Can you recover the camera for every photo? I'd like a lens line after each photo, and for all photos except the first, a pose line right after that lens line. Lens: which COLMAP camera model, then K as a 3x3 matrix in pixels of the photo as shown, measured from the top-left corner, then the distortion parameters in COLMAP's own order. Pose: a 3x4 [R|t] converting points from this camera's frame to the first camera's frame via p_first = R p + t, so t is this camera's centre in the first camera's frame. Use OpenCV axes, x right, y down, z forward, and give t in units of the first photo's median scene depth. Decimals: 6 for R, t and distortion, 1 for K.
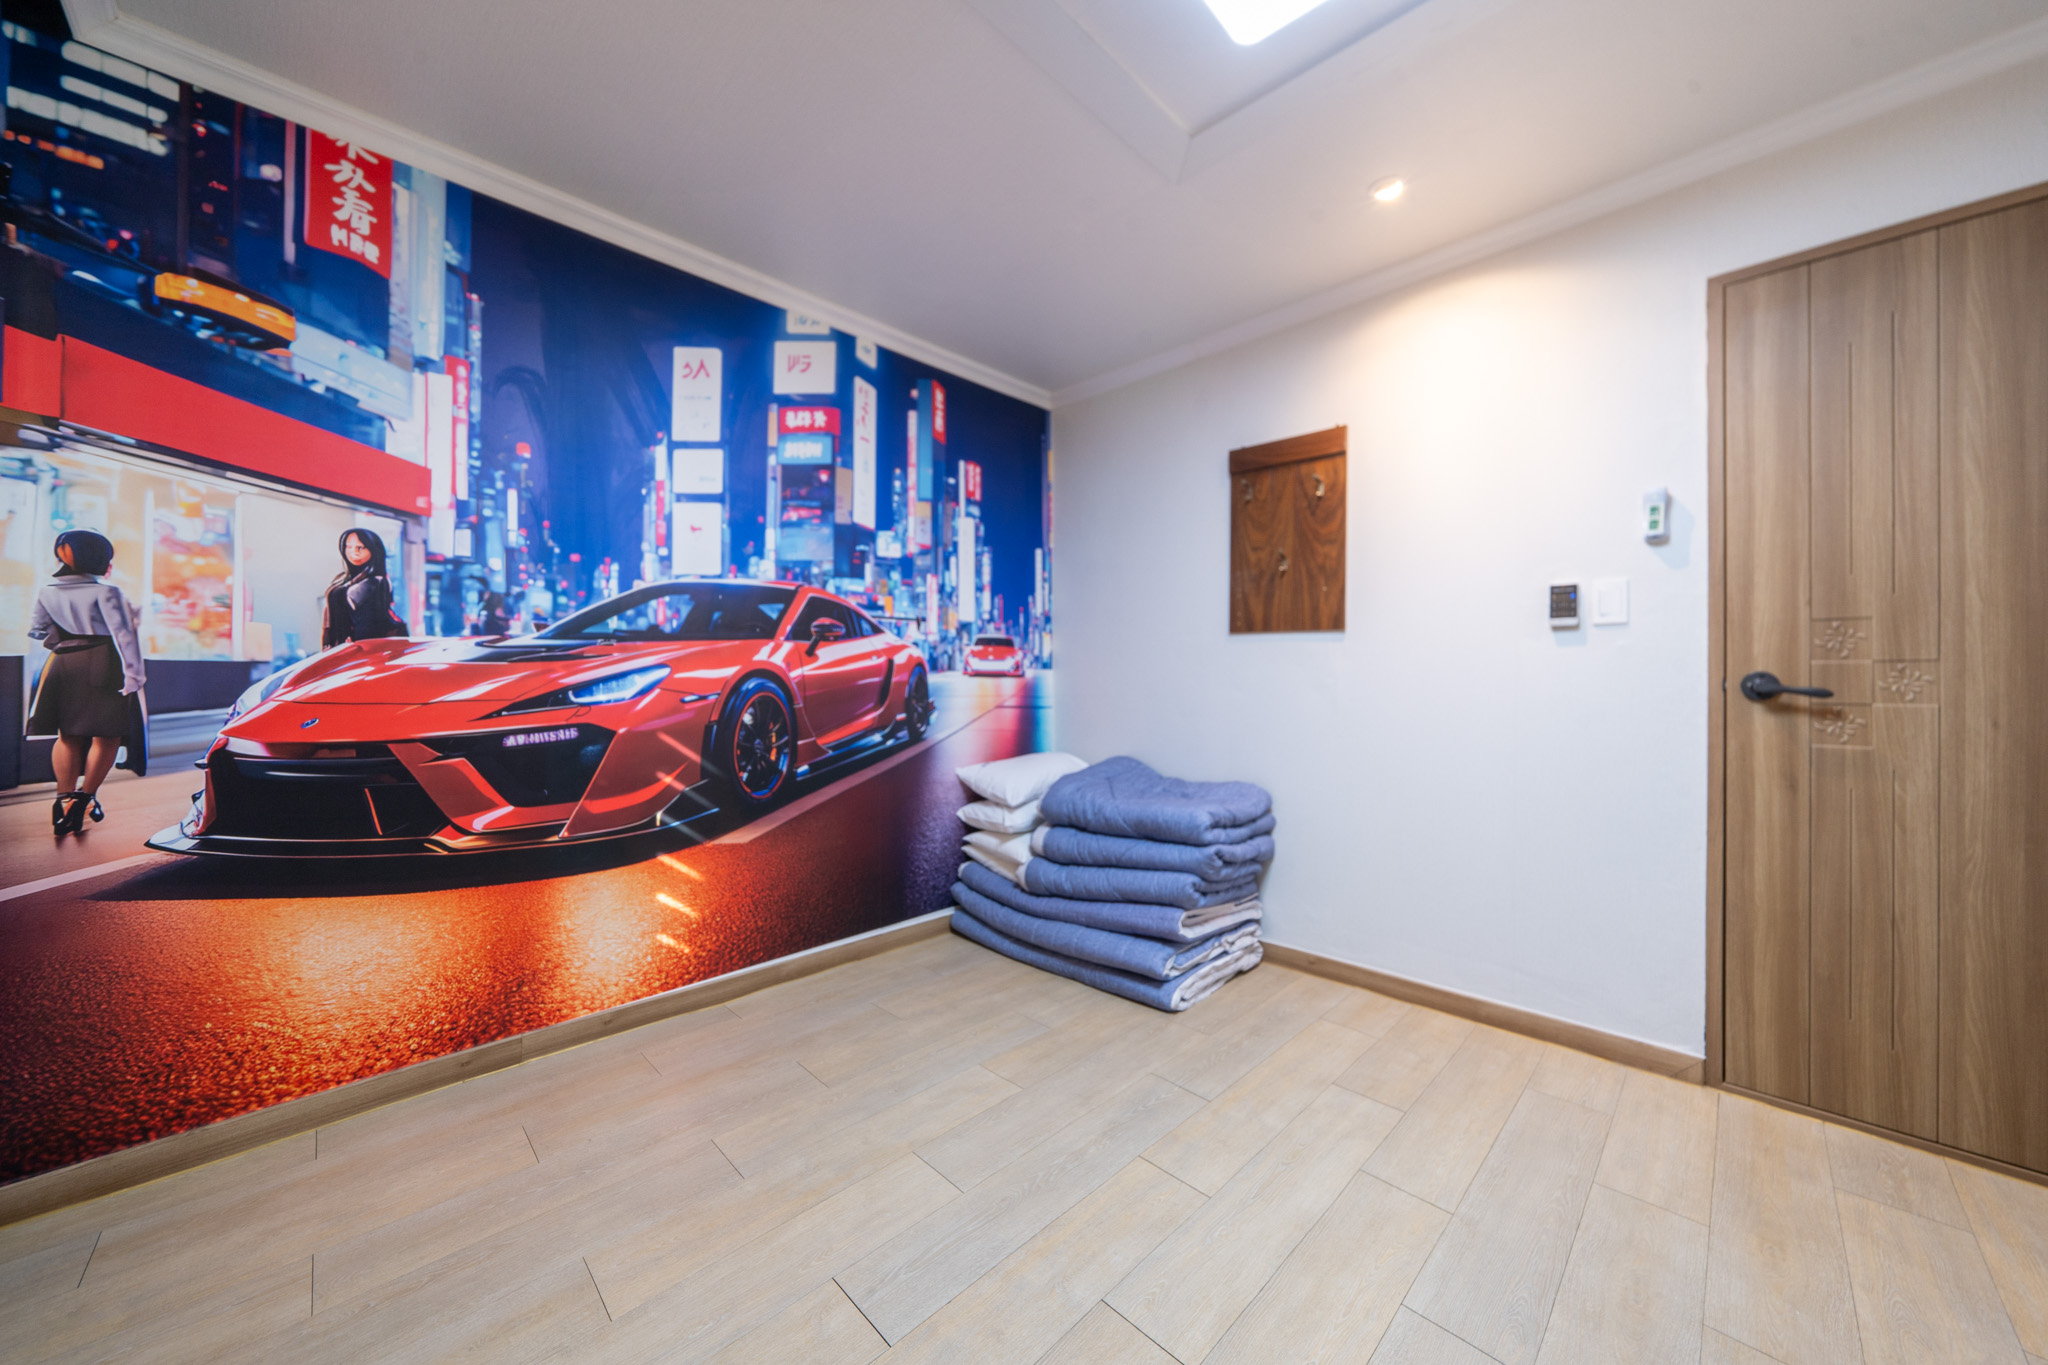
lens RADIAL K [[721.4, 0, 1071.0], [0, 721.4, 681.3], [0, 0, 1]] dist [-0.000860, -0.000892]
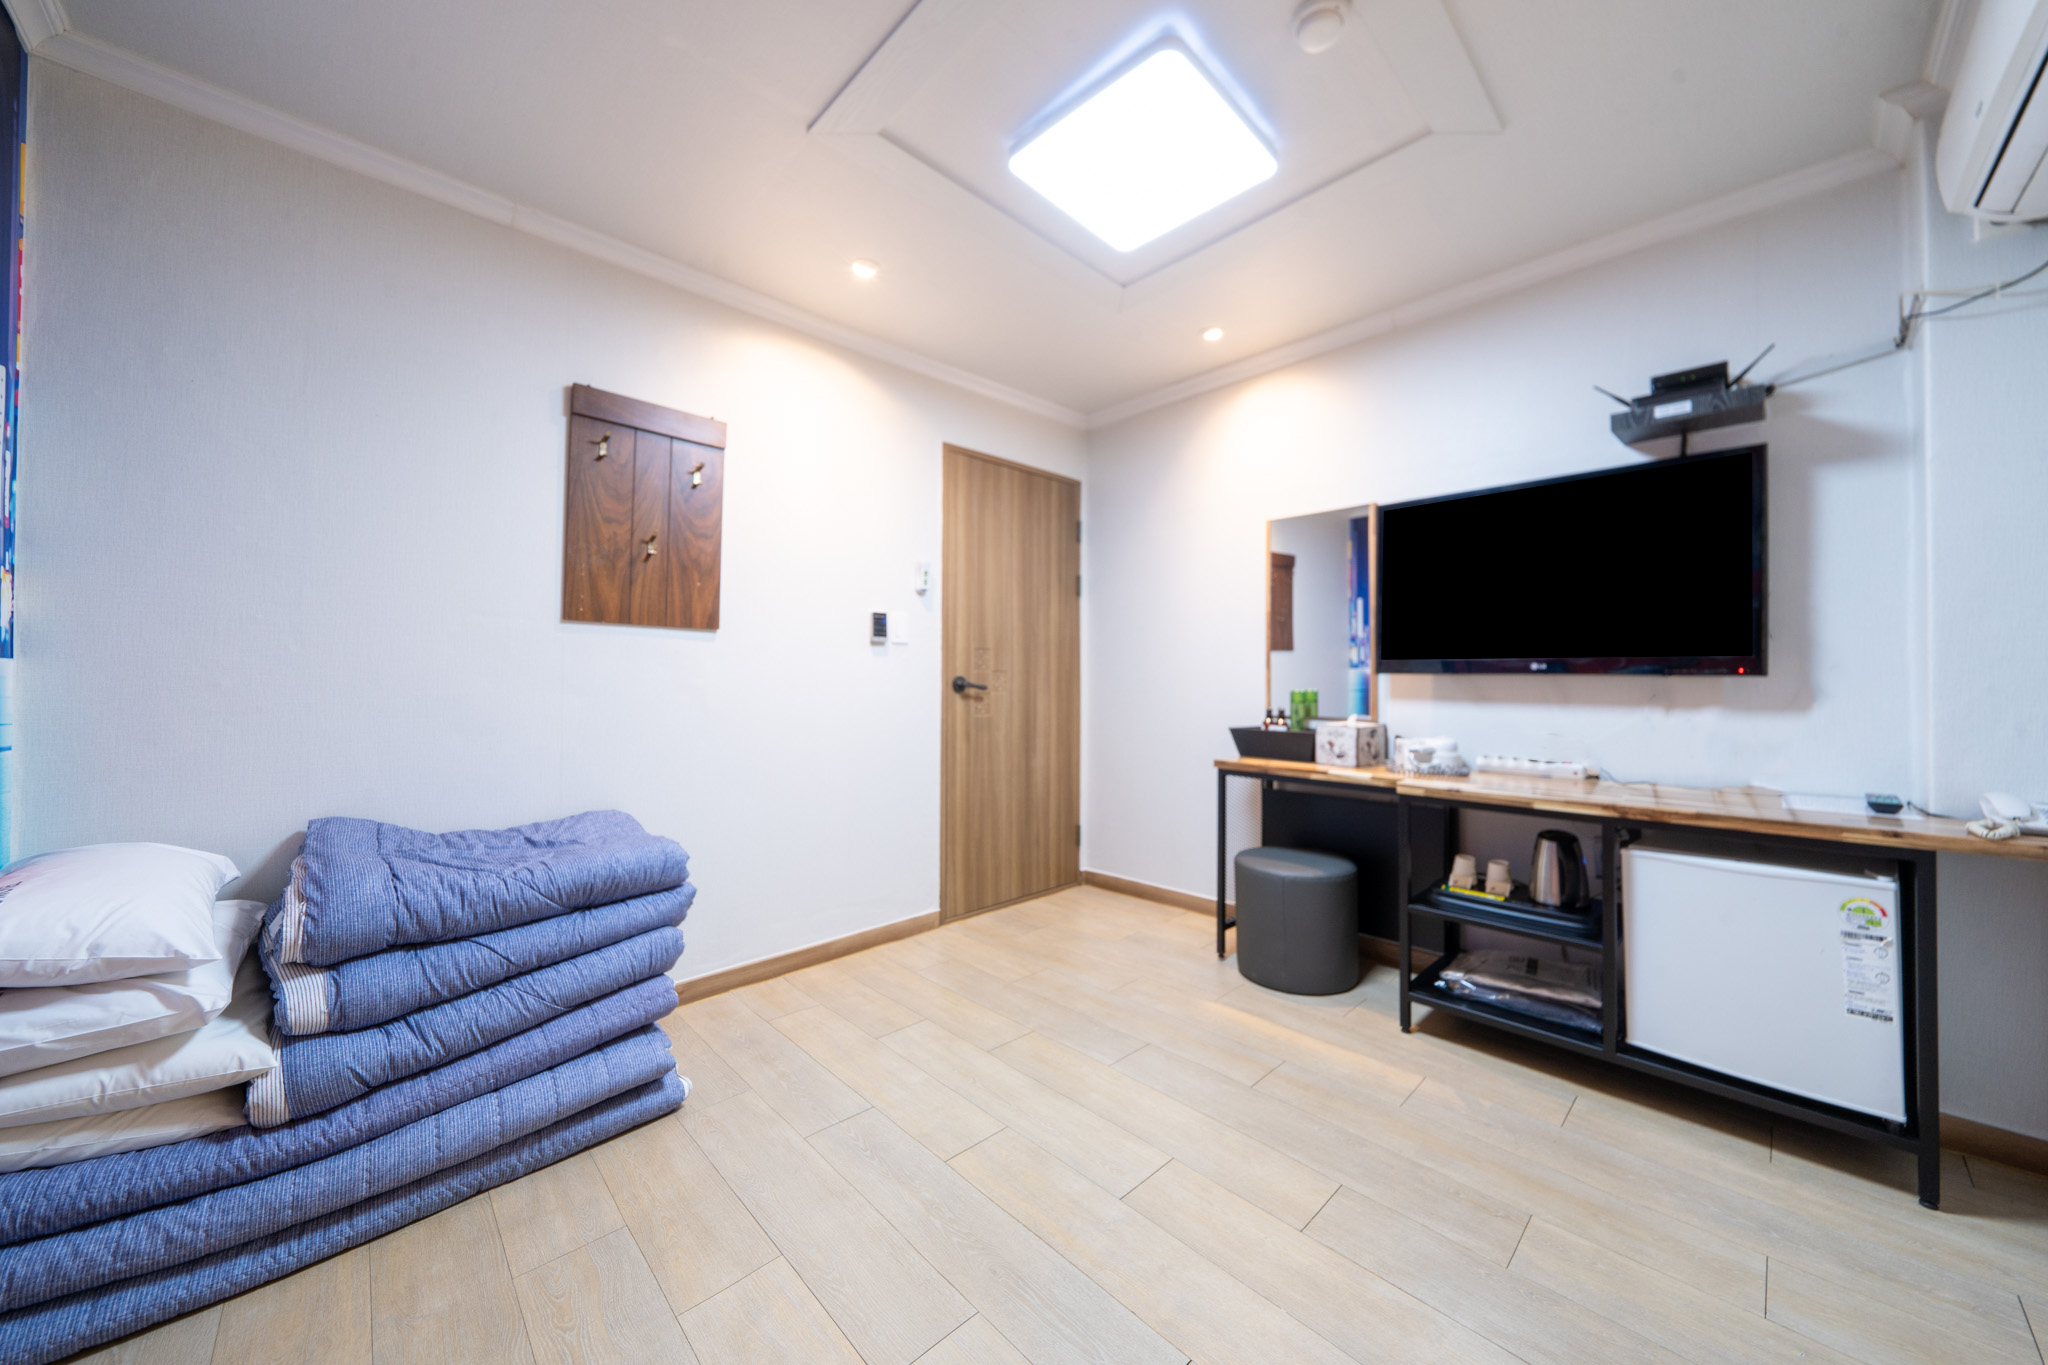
lens RADIAL K [[721.4, 0, 1021.0], [0, 721.4, 669.8], [0, 0, 1]] dist [-0.000860, -0.000892]
pose [[0.056795, 0.013893, 0.998289, -0.616585], [0.003983, 0.999892, -0.014142, -0.002298], [-0.998378, 0.004780, 0.056734, 0.575305]]
